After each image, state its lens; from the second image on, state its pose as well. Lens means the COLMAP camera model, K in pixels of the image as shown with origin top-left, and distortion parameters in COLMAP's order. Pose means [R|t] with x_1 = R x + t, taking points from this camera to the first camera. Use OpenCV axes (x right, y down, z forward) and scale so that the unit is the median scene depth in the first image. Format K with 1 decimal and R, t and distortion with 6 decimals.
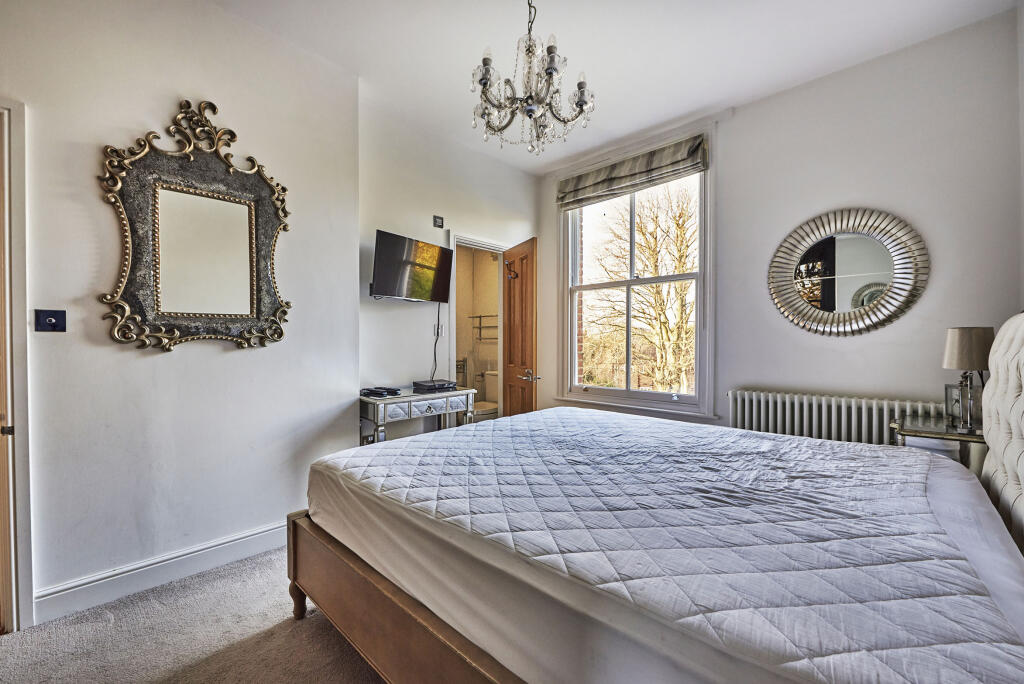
lens RADIAL K [[408.3, 0, 509.2], [0, 408.3, 343.1], [0, 0, 1]] dist [0.000334, -0.000026]
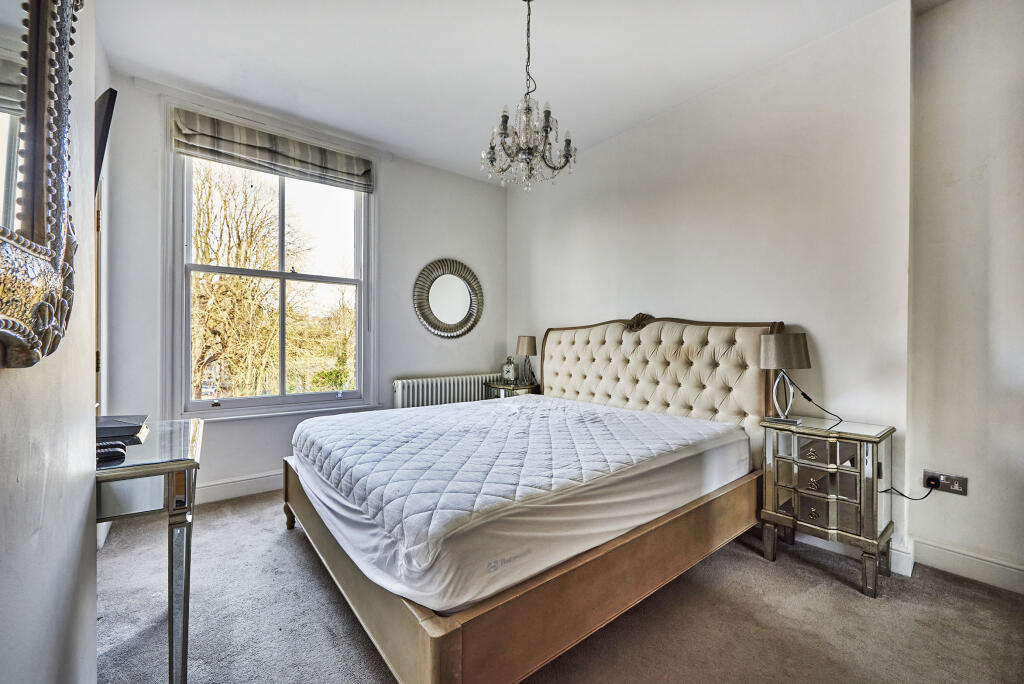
lens RADIAL K [[408.3, 0, 509.2], [0, 408.3, 343.1], [0, 0, 1]] dist [0.000334, -0.000026]
pose [[0.144751, -0.004198, 0.989459, -0.600389], [-0.000148, 0.999991, 0.004264, -0.004051], [-0.989468, -0.000764, 0.144749, 0.438588]]
